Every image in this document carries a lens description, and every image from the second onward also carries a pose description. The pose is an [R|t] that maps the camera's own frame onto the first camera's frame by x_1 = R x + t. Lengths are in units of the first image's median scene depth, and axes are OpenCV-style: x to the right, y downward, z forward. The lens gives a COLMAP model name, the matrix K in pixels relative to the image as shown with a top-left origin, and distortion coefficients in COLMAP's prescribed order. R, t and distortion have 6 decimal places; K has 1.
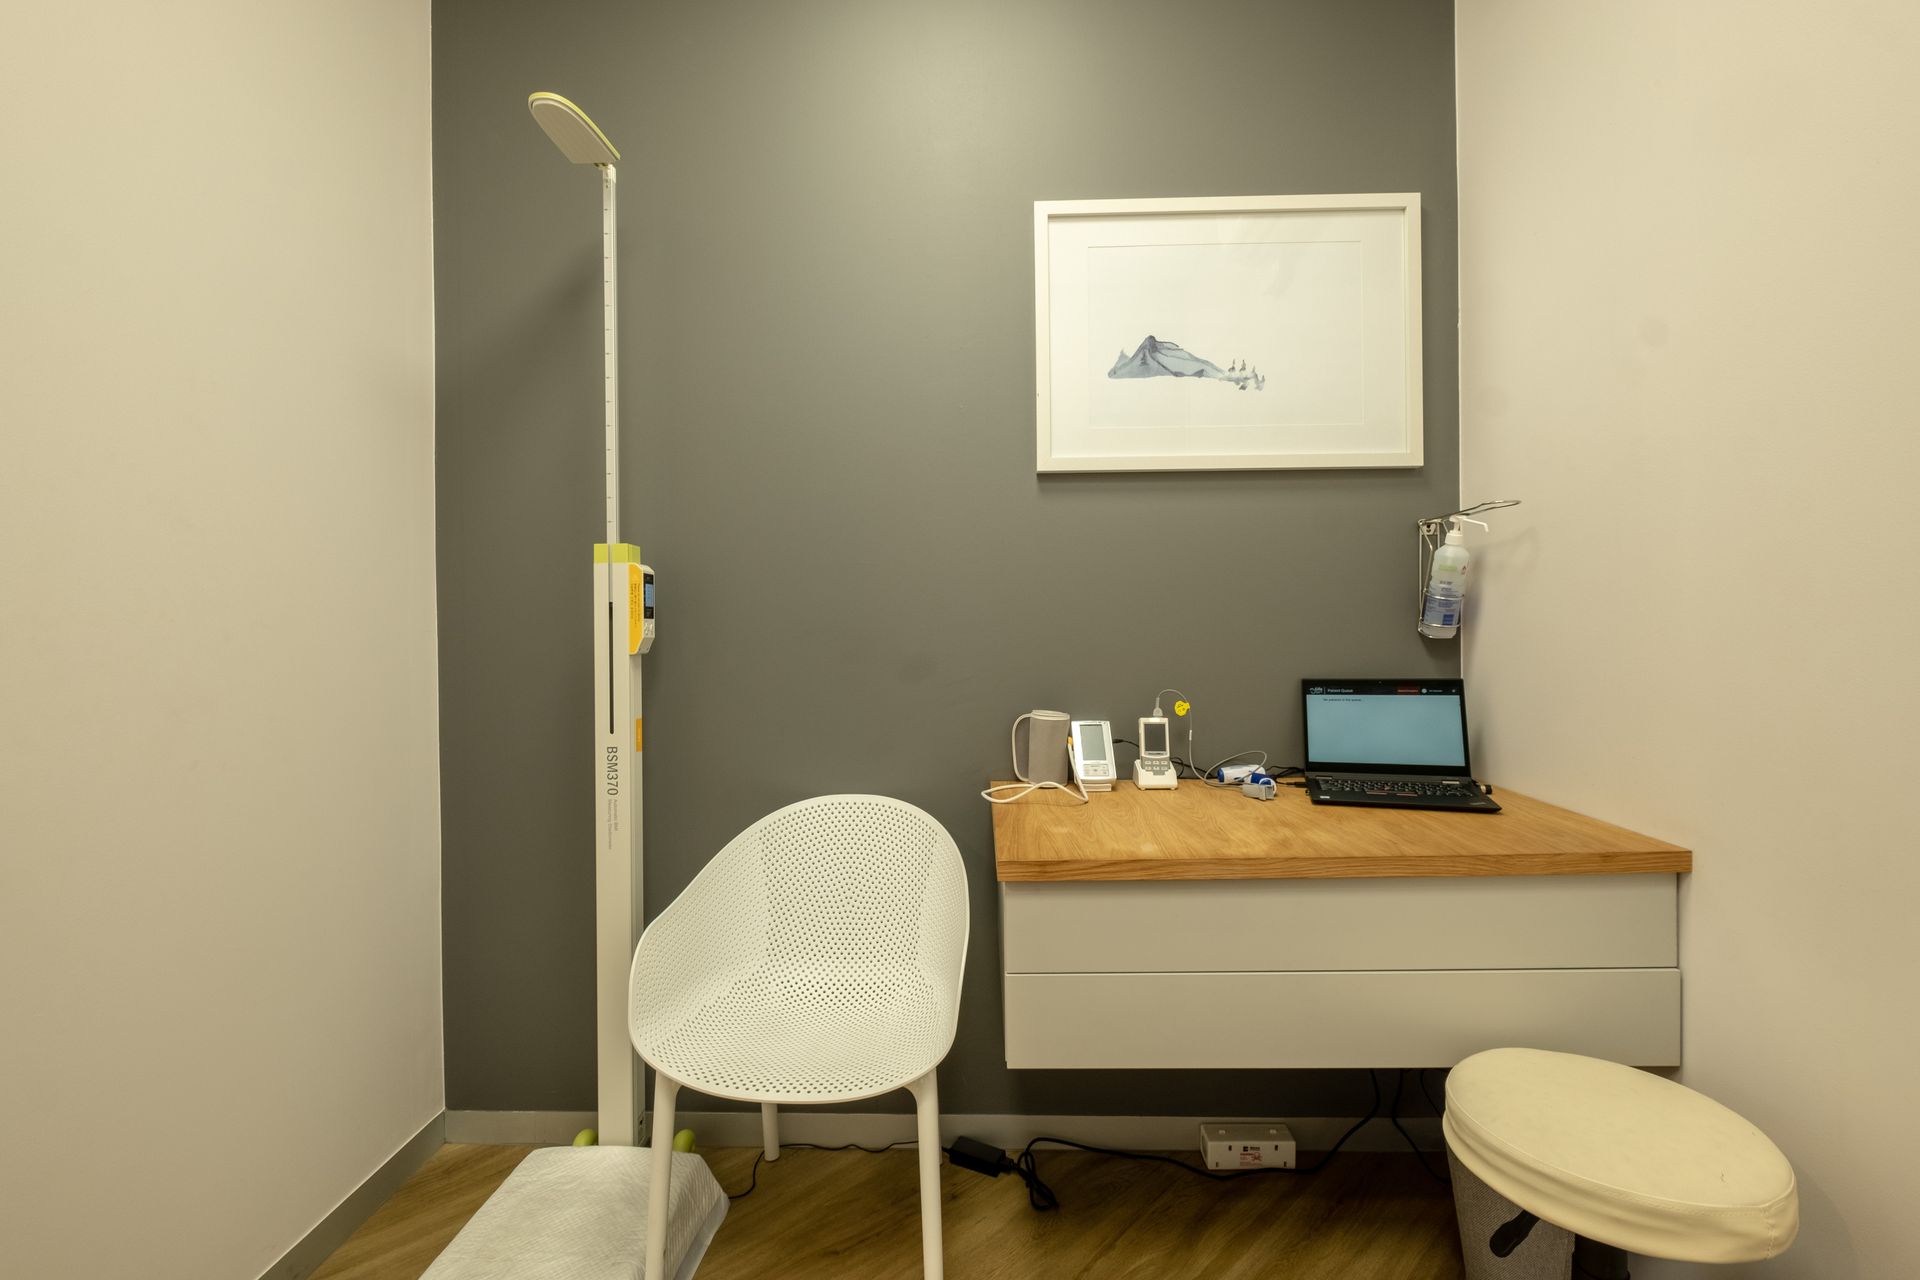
lens RADIAL K [[844.3, 0, 957.6], [0, 844.3, 630.8], [0, 0, 1]] dist [-0.000771, 0.000170]
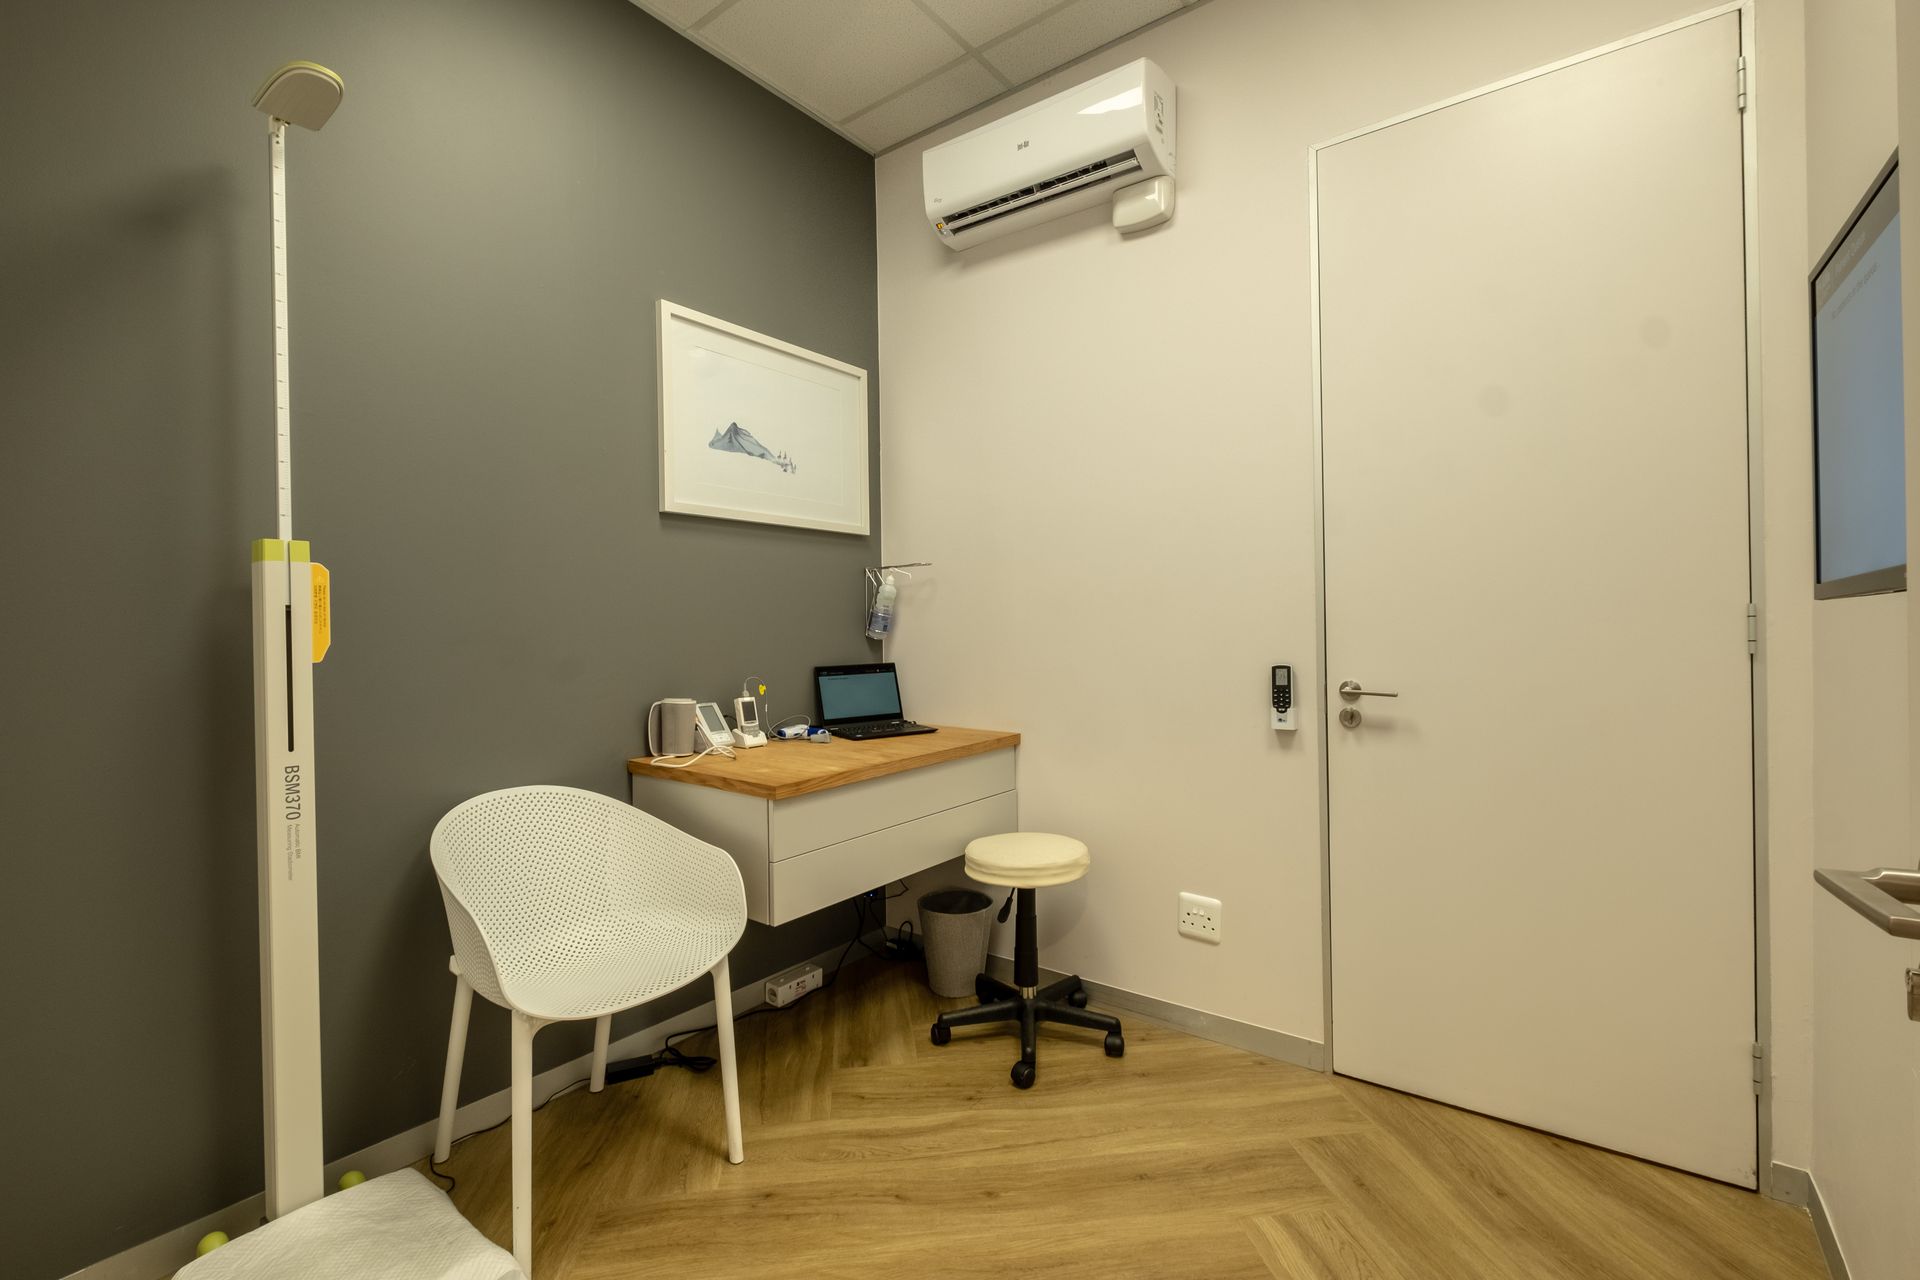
lens RADIAL K [[844.3, 0, 957.6], [0, 844.3, 630.8], [0, 0, 1]] dist [-0.000771, 0.000170]
pose [[0.580954, 0.000765, 0.813936, -0.706545], [0.012099, 0.999881, -0.009576, 0.009909], [-0.813846, 0.015411, 0.580876, -0.100317]]
